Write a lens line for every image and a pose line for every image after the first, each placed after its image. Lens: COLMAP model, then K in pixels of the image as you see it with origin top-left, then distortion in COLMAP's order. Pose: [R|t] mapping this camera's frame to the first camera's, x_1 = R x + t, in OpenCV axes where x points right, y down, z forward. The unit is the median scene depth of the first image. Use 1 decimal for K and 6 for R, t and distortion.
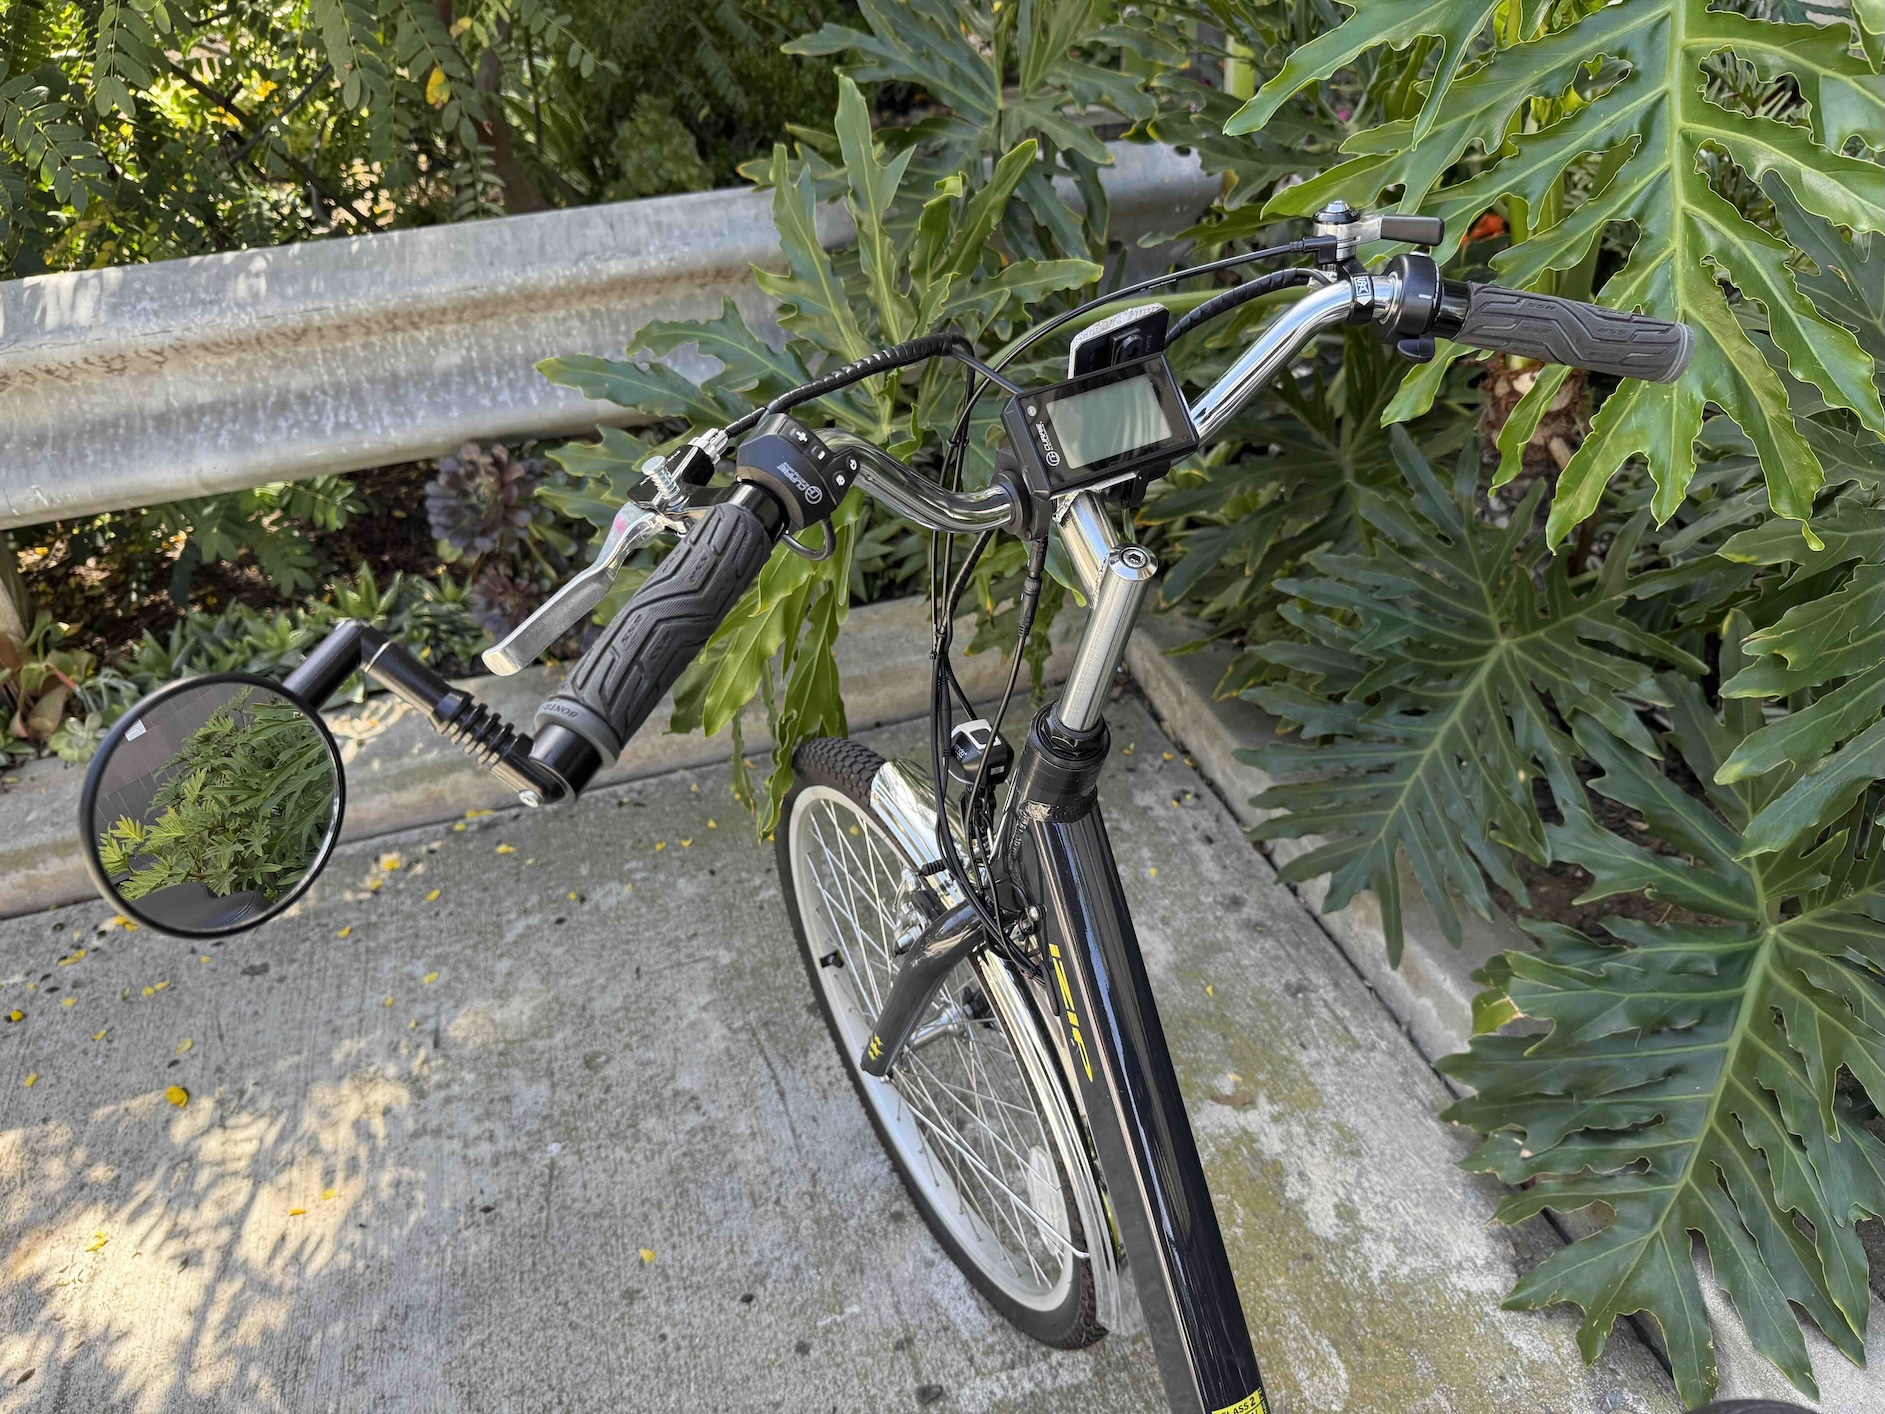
lens RADIAL K [[1353.4, 0, 945.4], [0, 1353.4, 692.4], [0, 0, 1]] dist [0.003852, -0.017272]
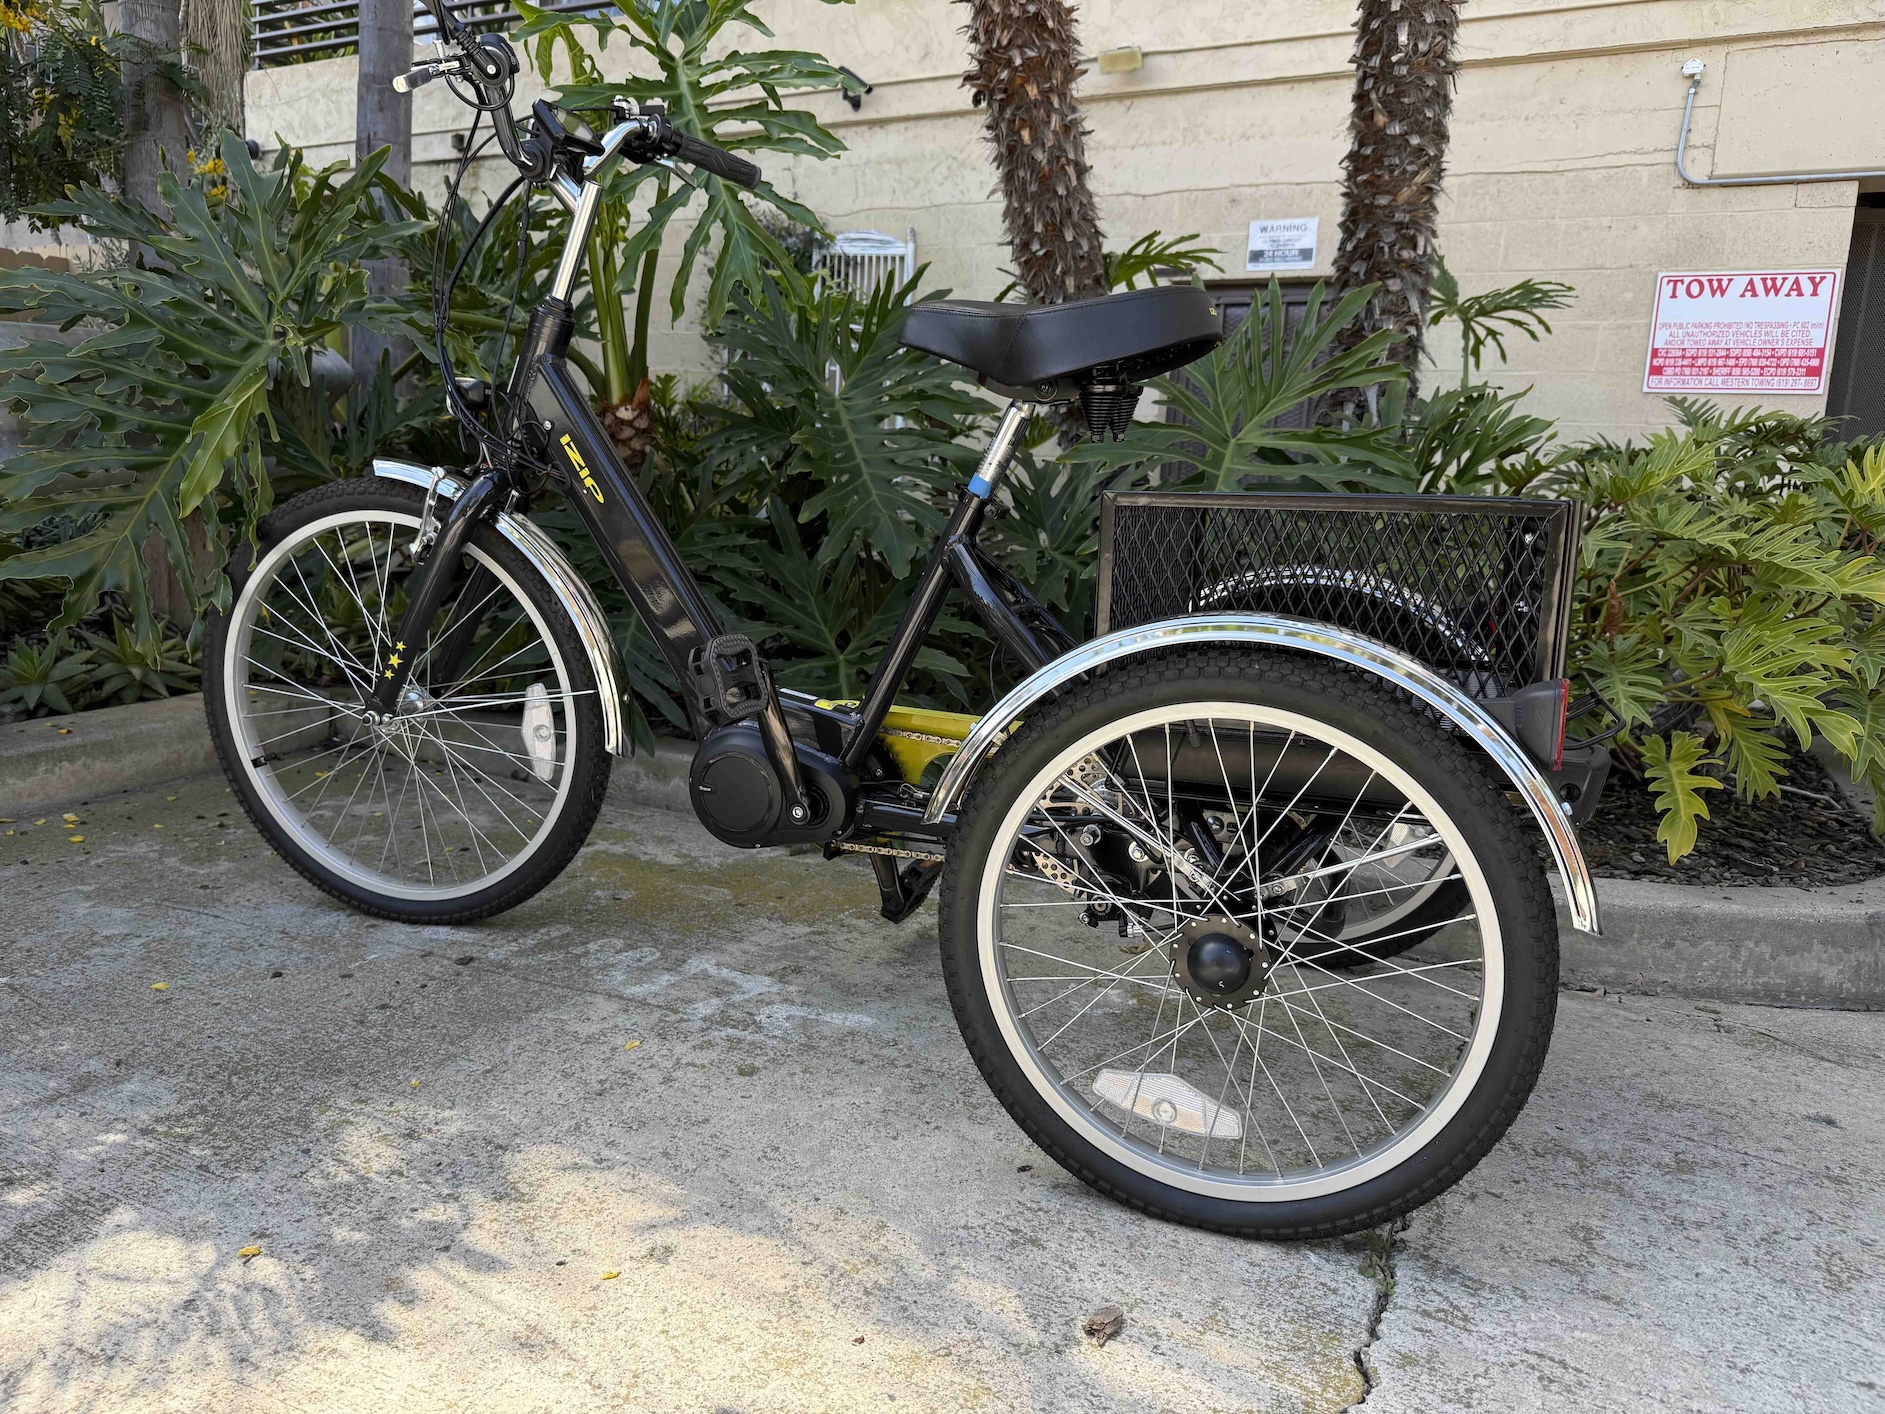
lens RADIAL K [[1353.4, 0, 943.6], [0, 1353.4, 704.6], [0, 0, 1]] dist [0.003852, -0.017272]
pose [[0.705114, -0.068260, 0.705801, -0.466948], [0.342461, 0.904360, -0.254664, 0.621249], [-0.620915, 0.421276, 0.661053, -0.209177]]
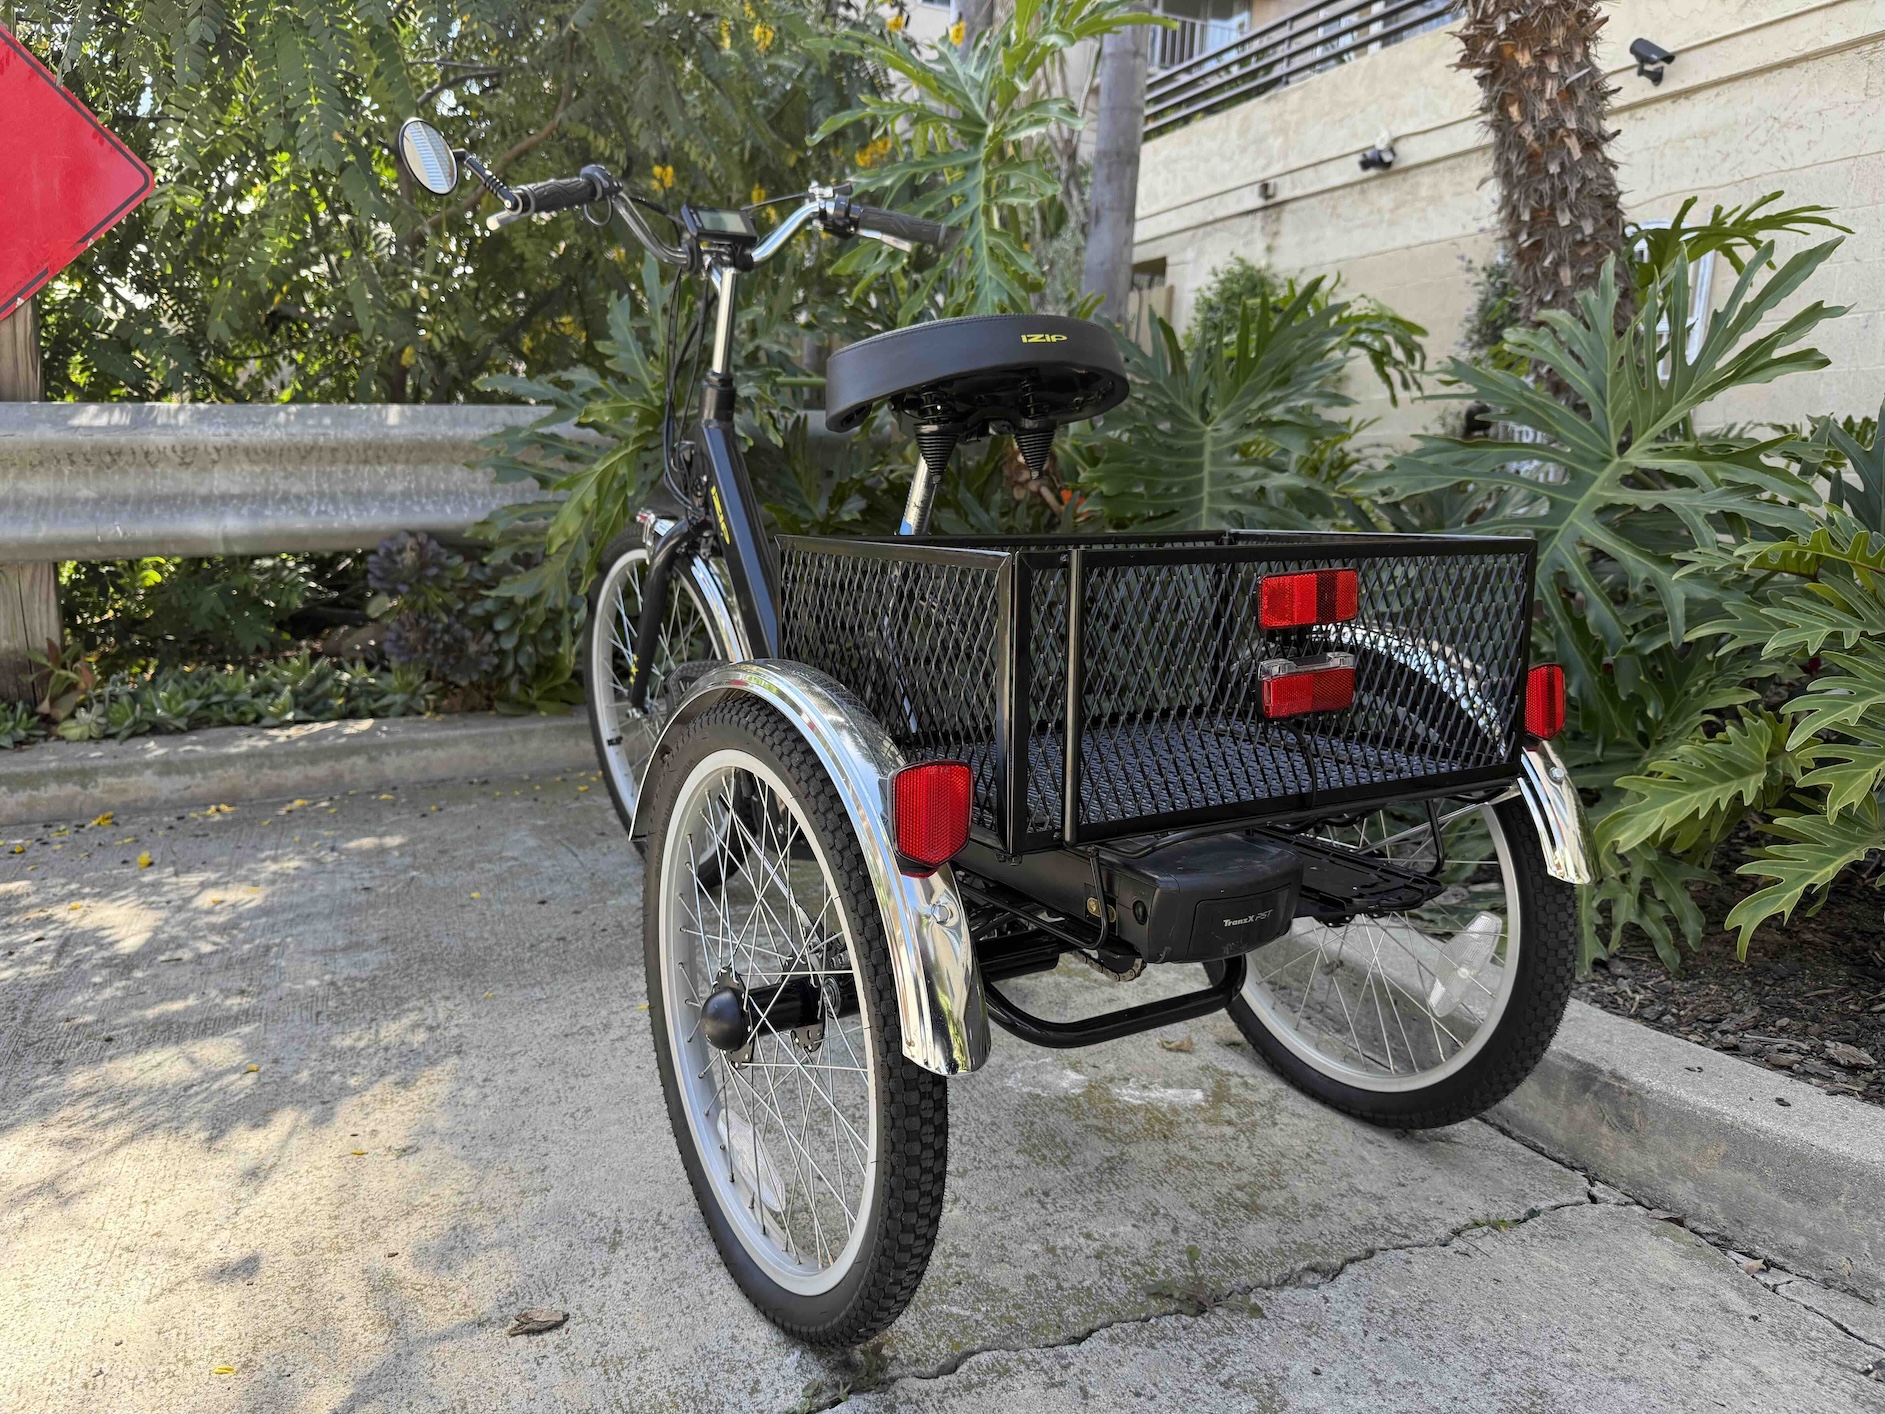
lens RADIAL K [[1353.4, 0, 924.8], [0, 1353.4, 704.9], [0, 0, 1]] dist [0.003852, -0.017272]
pose [[0.994655, 0.020733, 0.101149, 0.107544], [0.022041, 0.914414, -0.404180, 0.738806], [-0.100872, 0.404249, 0.909070, -0.458943]]
